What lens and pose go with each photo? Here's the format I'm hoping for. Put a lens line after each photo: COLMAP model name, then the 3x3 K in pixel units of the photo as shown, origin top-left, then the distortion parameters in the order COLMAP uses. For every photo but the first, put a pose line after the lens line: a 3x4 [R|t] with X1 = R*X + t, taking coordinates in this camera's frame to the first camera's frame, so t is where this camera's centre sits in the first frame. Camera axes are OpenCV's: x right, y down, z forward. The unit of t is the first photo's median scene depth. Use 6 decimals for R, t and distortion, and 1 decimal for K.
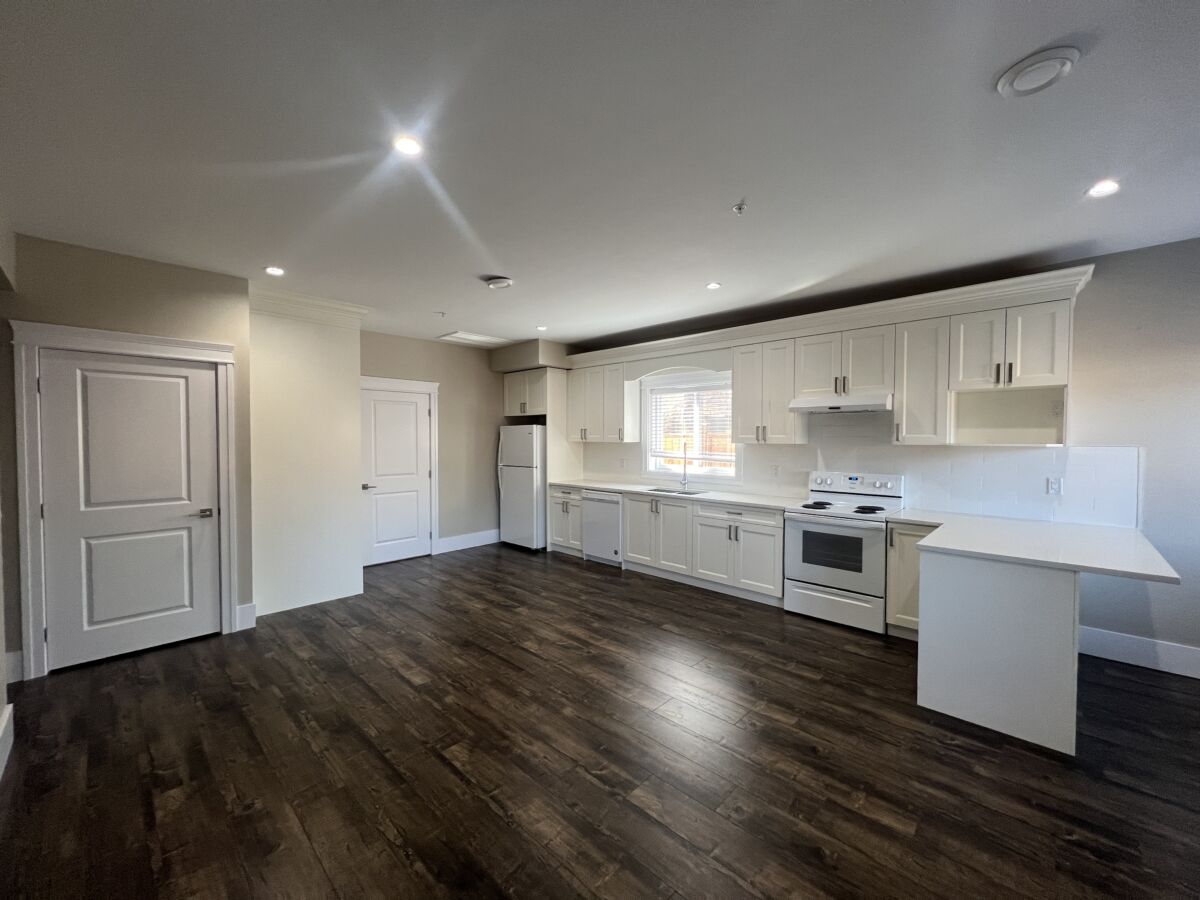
lens RADIAL K [[478.8, 0, 598.6], [0, 478.8, 450.6], [0, 0, 1]] dist [-0.000199, -0.000456]
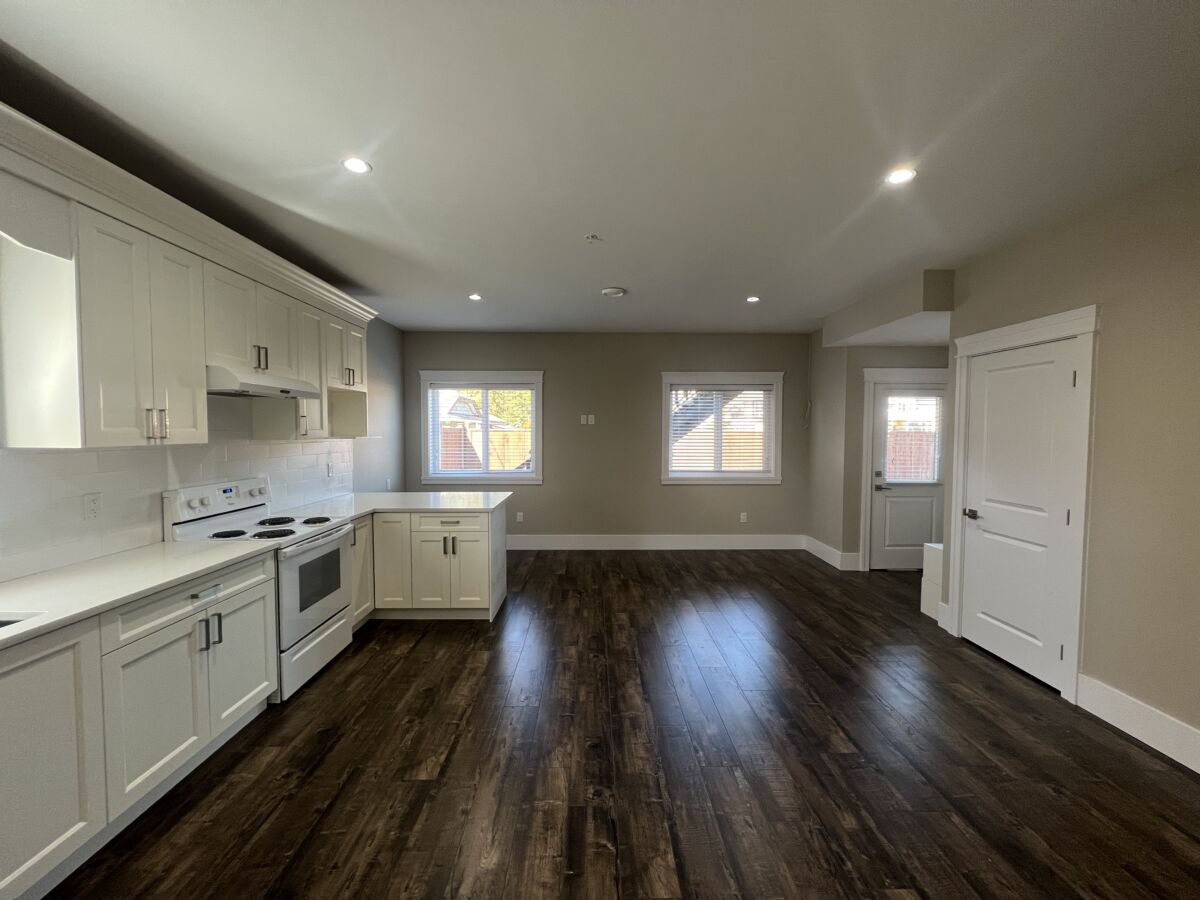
lens RADIAL K [[478.8, 0, 598.6], [0, 478.8, 450.6], [0, 0, 1]] dist [-0.000199, -0.000456]
pose [[-0.702357, -0.033813, 0.711021, -0.312484], [0.014844, 0.997958, 0.062122, -0.032092], [-0.711670, 0.054186, -0.700421, 1.008490]]
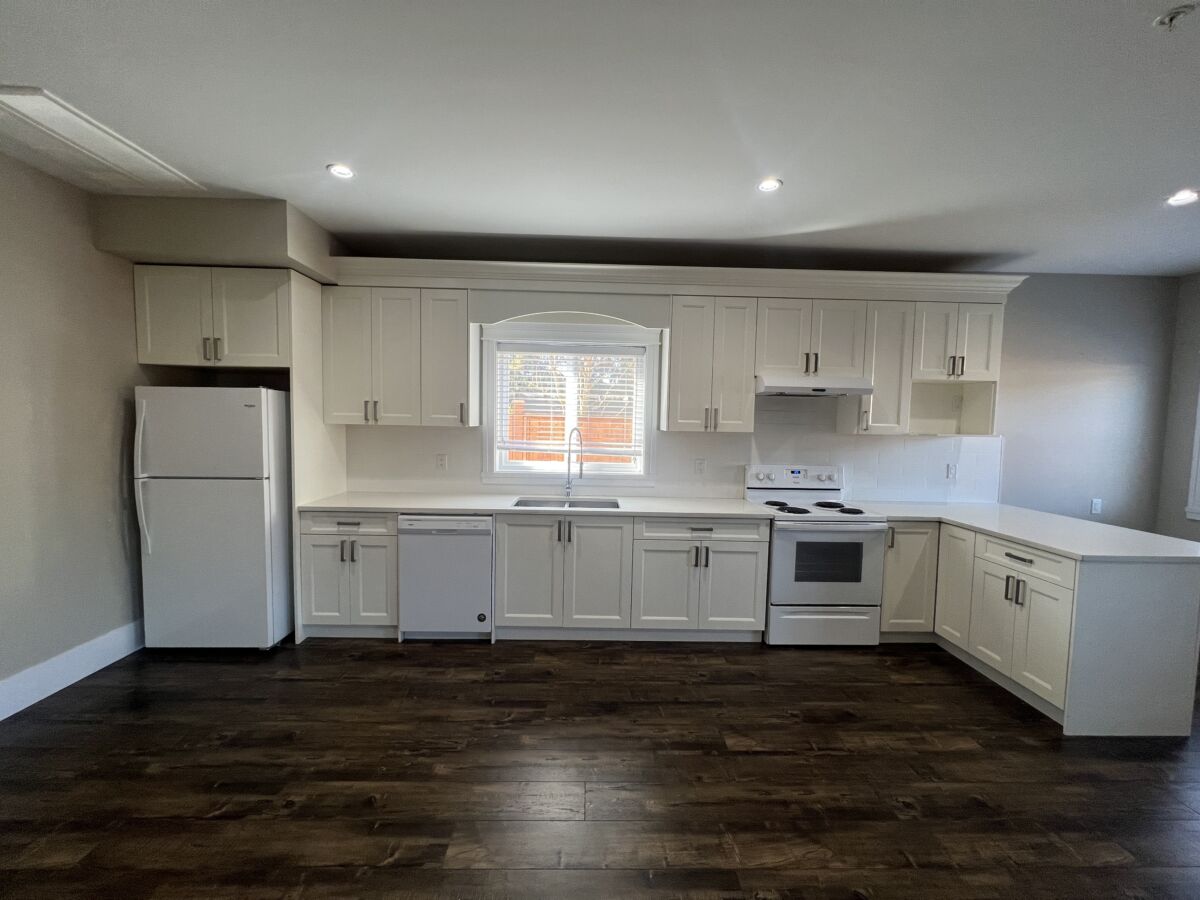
lens RADIAL K [[478.8, 0, 598.6], [0, 478.8, 450.6], [0, 0, 1]] dist [-0.000199, -0.000456]
pose [[0.705355, -0.031355, 0.708160, -0.315977], [0.000260, 0.999033, 0.043975, -0.017683], [-0.708854, -0.030834, 0.704681, 0.584904]]
